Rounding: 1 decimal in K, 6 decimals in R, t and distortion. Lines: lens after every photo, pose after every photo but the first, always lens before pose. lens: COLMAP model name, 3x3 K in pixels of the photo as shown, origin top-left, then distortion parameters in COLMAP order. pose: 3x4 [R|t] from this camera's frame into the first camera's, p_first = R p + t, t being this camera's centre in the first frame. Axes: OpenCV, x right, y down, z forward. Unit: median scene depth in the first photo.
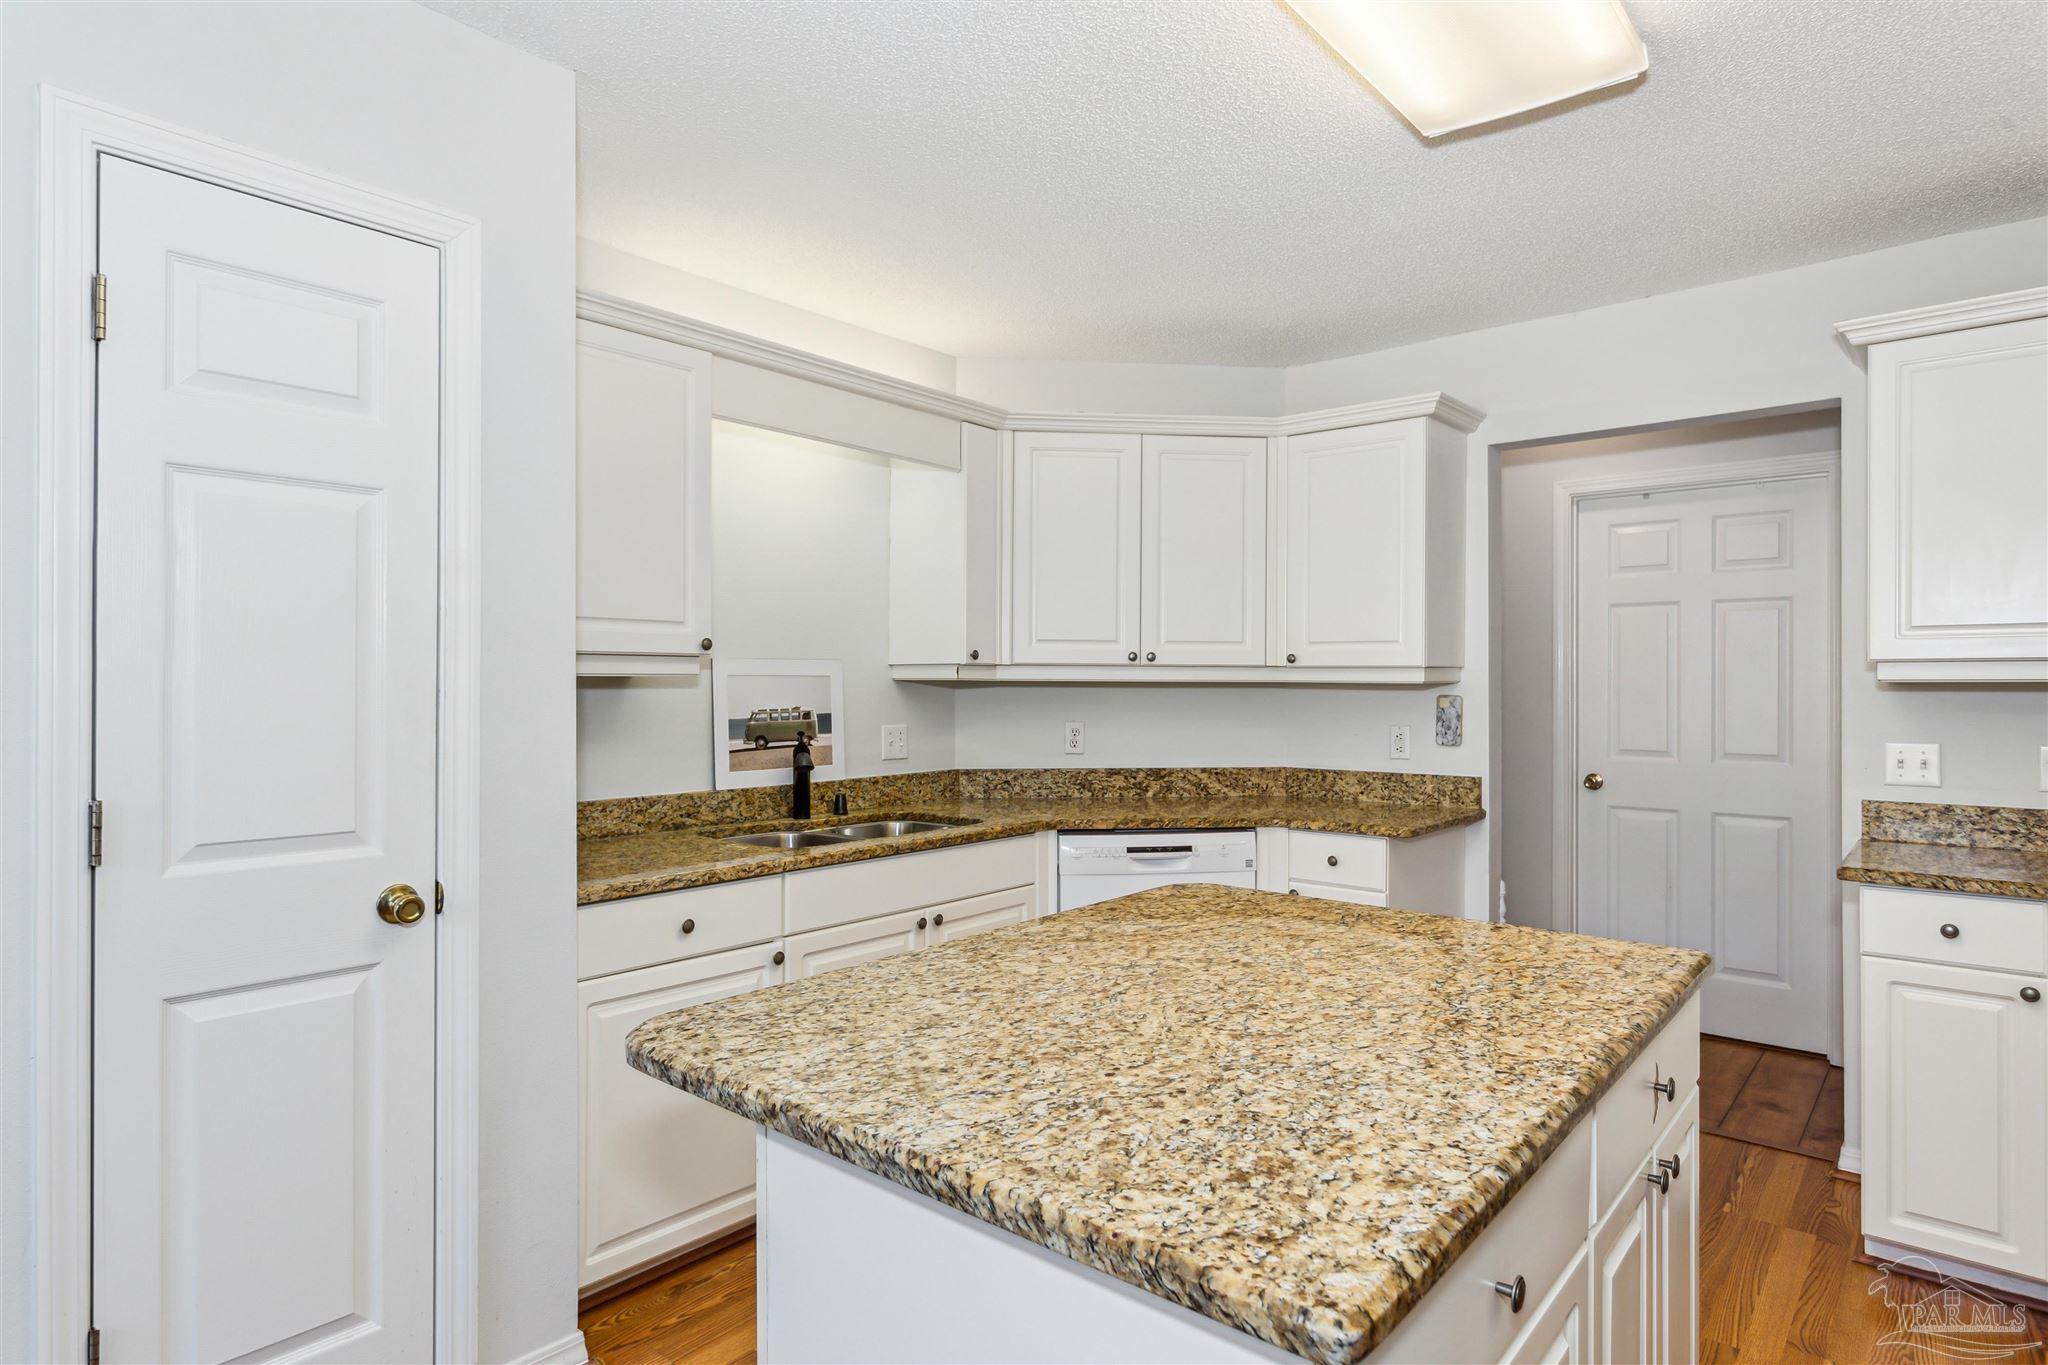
lens RADIAL K [[1119.5, 0, 1021.1], [0, 1119.5, 695.2], [0, 0, 1]] dist [-0.002457, 0.000558]
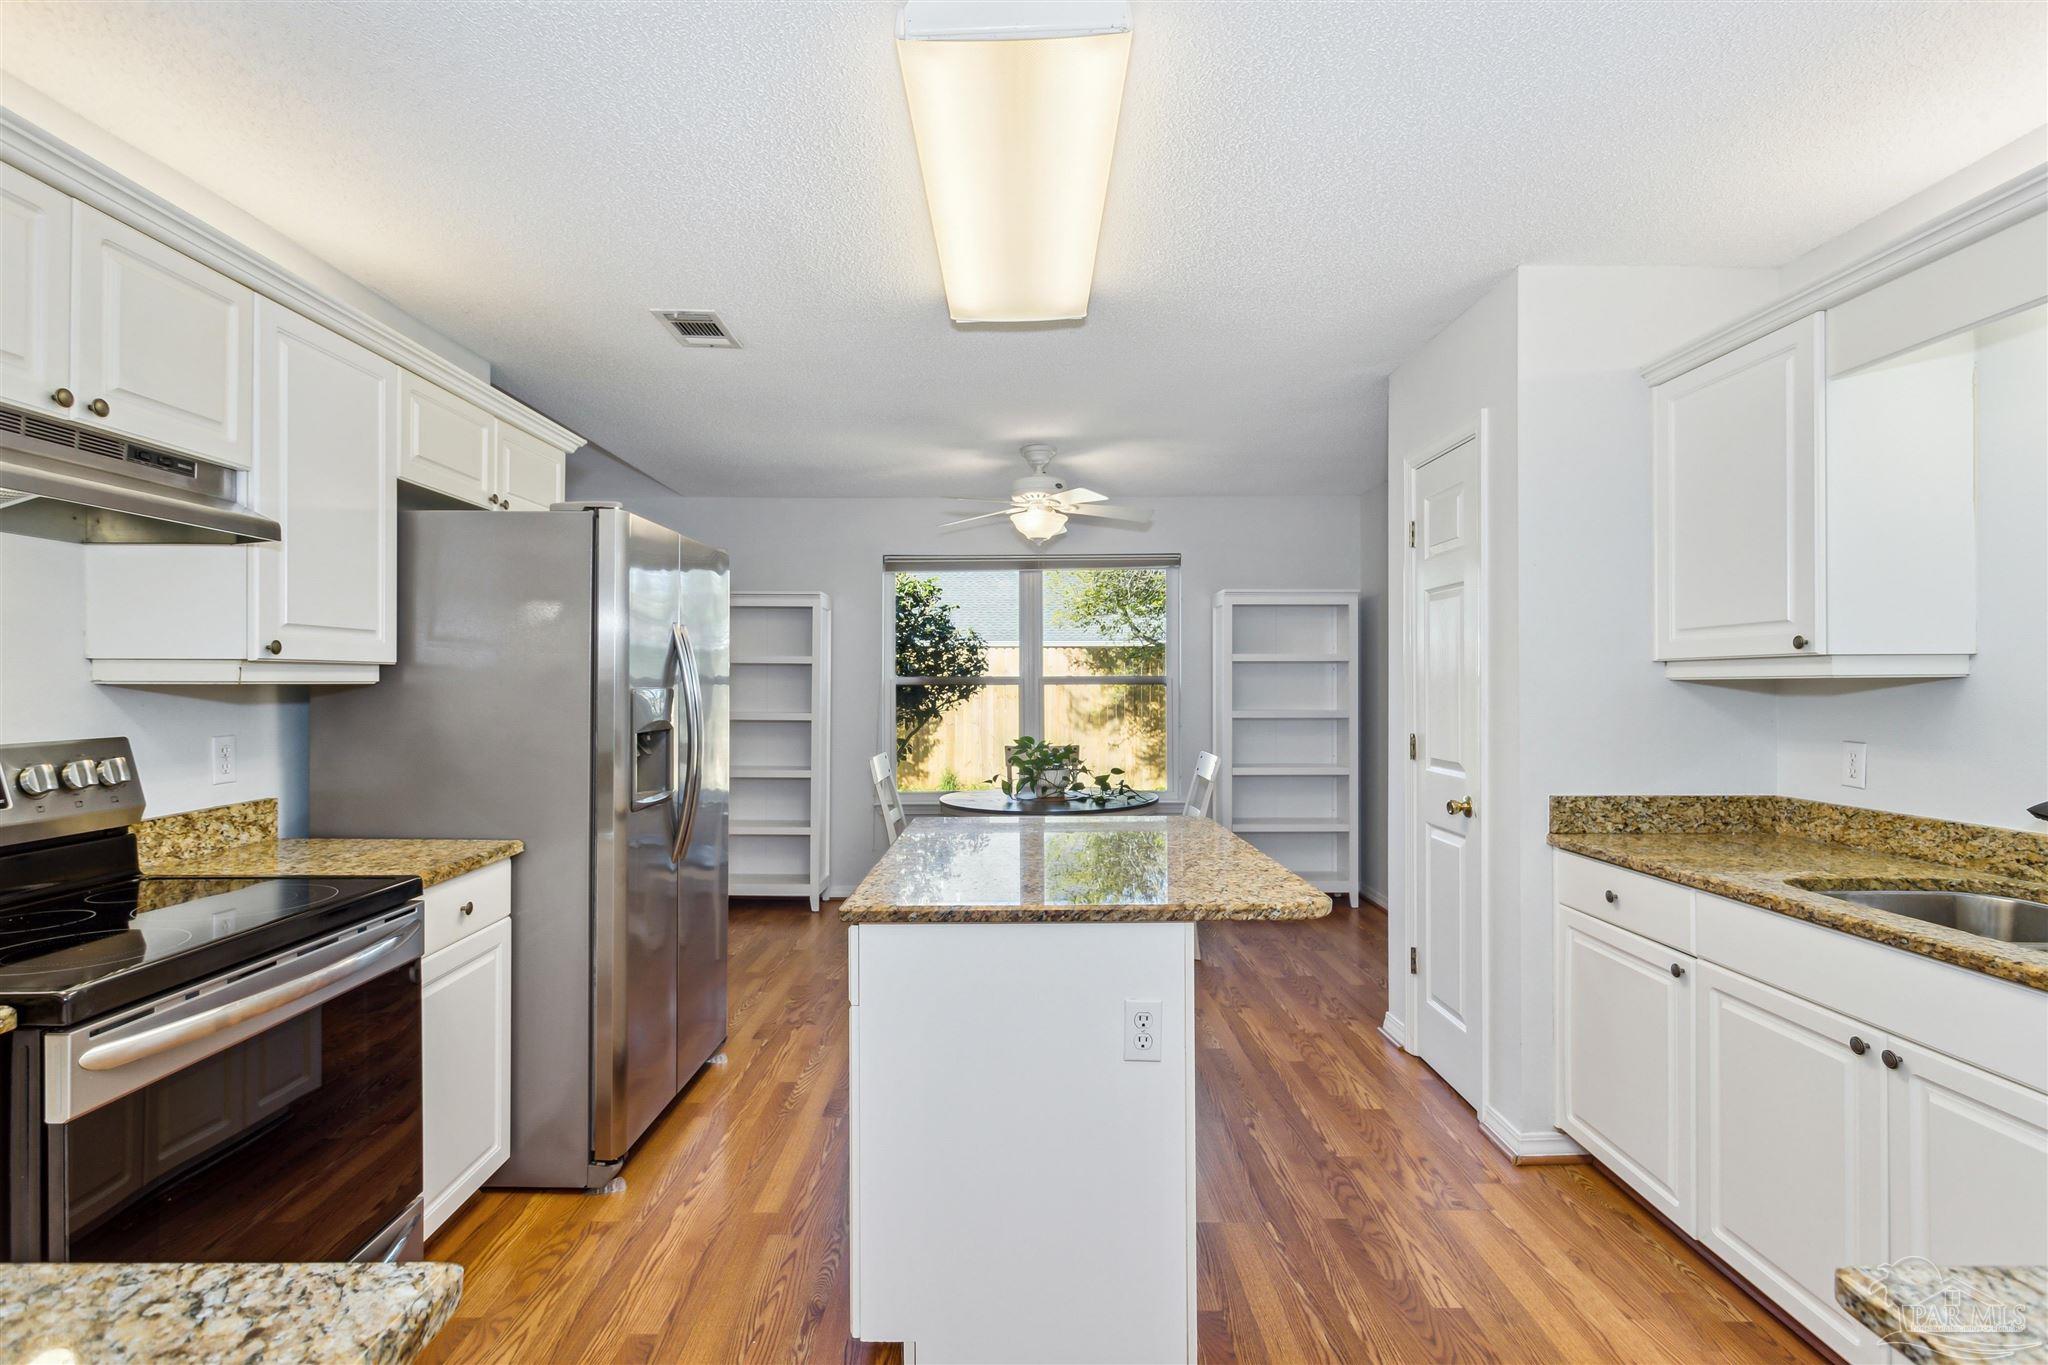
lens RADIAL K [[996.8, 0, 1032.6], [0, 996.8, 688.8], [0, 0, 1]] dist [0.004215, 0.003852]
pose [[-0.754235, -0.000641, -0.656604, 0.833918], [-0.007090, 0.999949, 0.007169, -0.010622], [0.656566, 0.010063, -0.754201, 1.396403]]
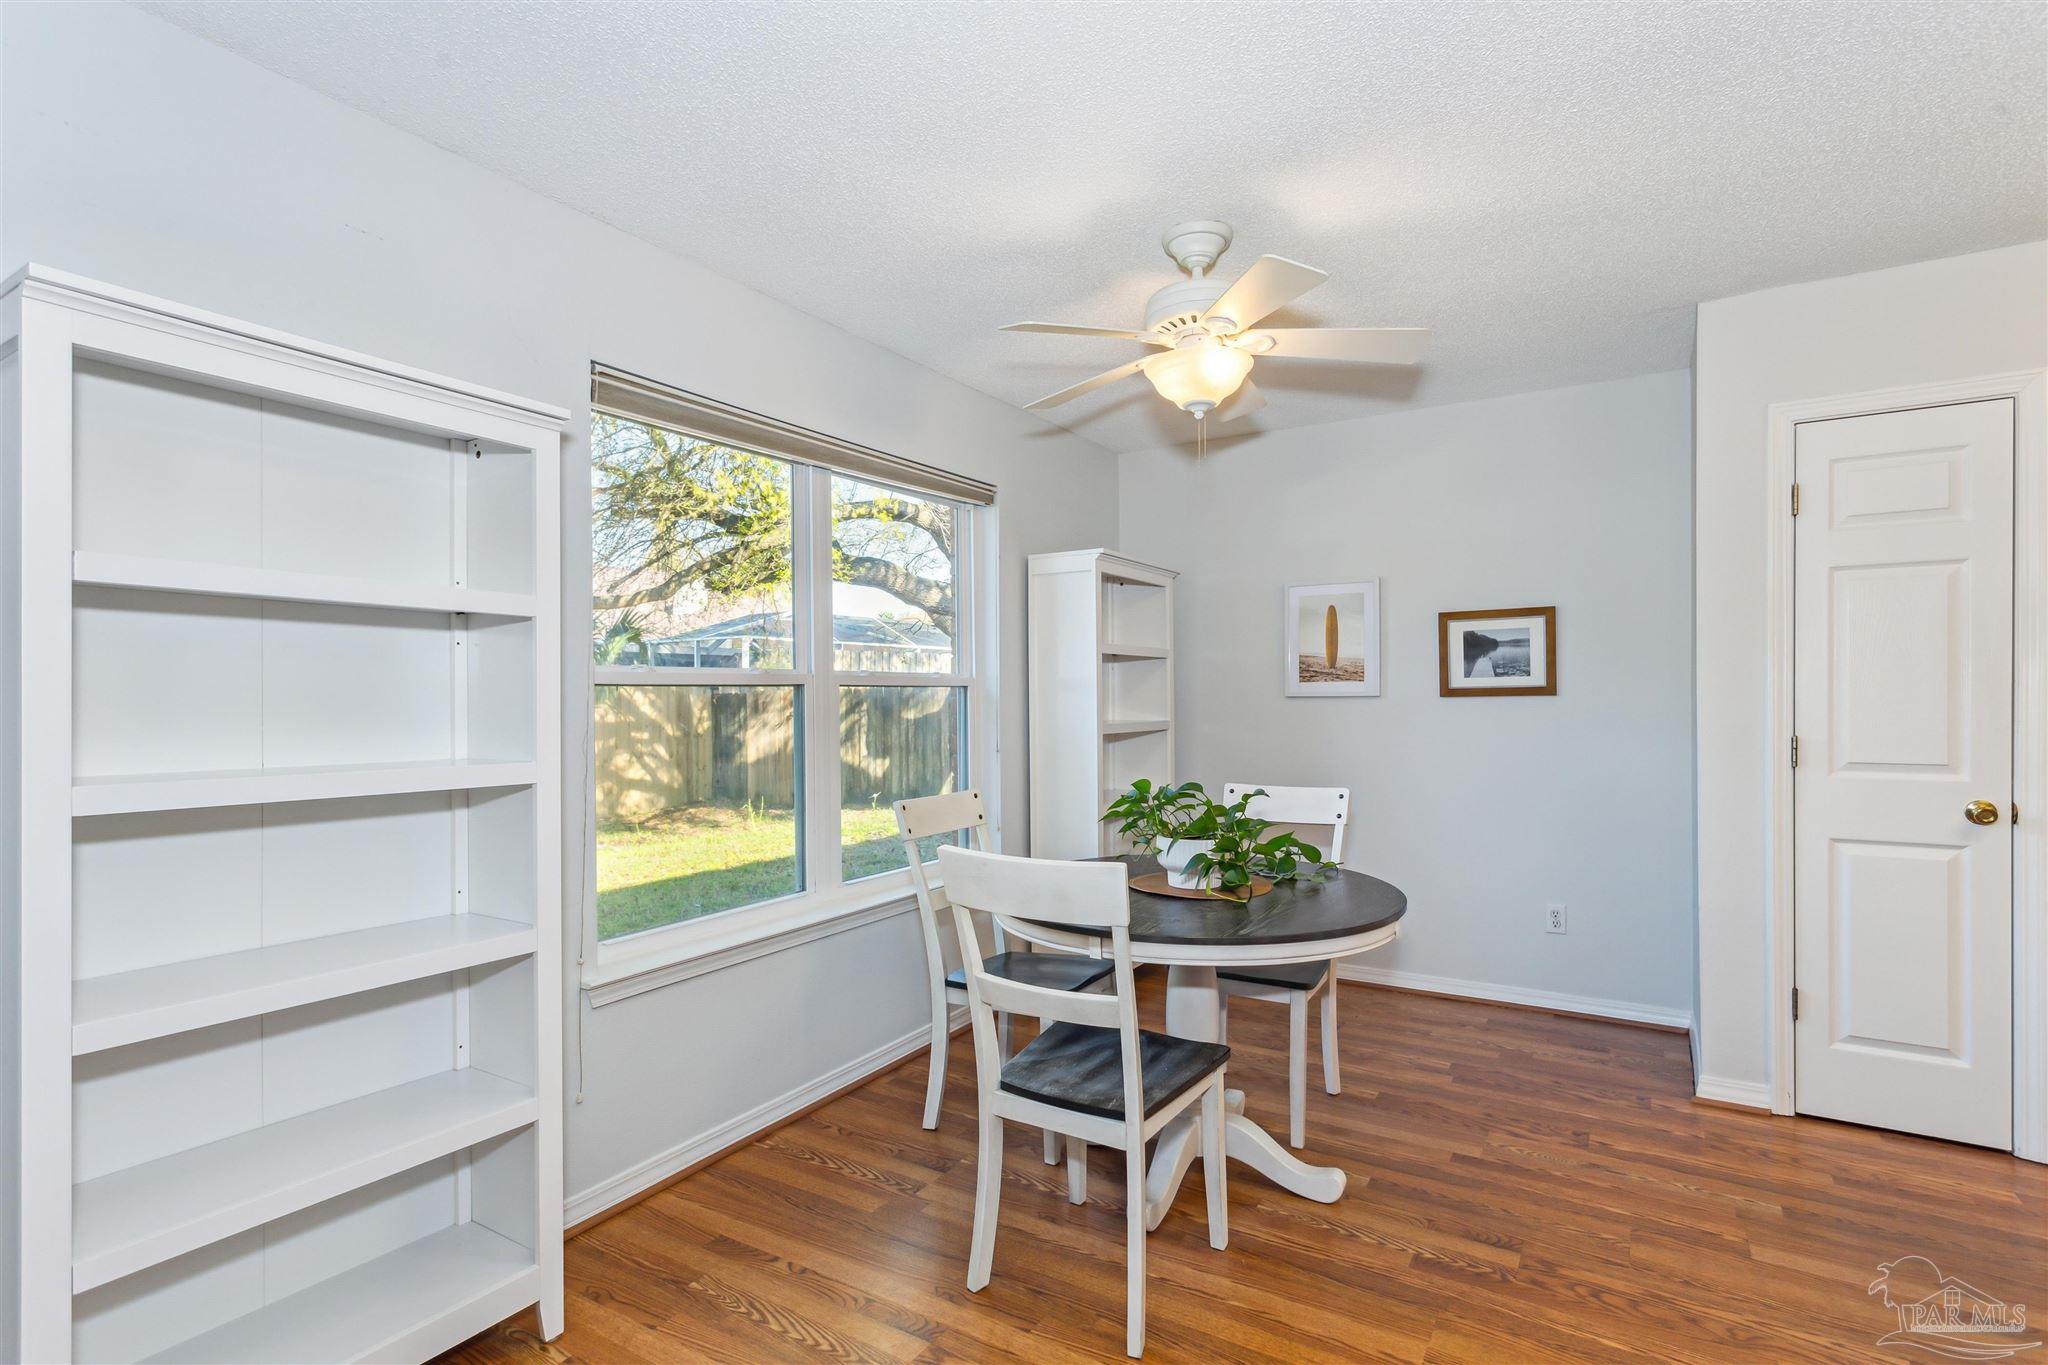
lens RADIAL K [[996.8, 0, 1012.5], [0, 996.8, 688.7], [0, 0, 1]] dist [0.004215, 0.003852]
pose [[0.199191, -0.018600, -0.979784, 0.479368], [-0.014288, 0.999658, -0.021882, 0.047957], [0.979856, 0.018358, 0.198858, -0.540502]]
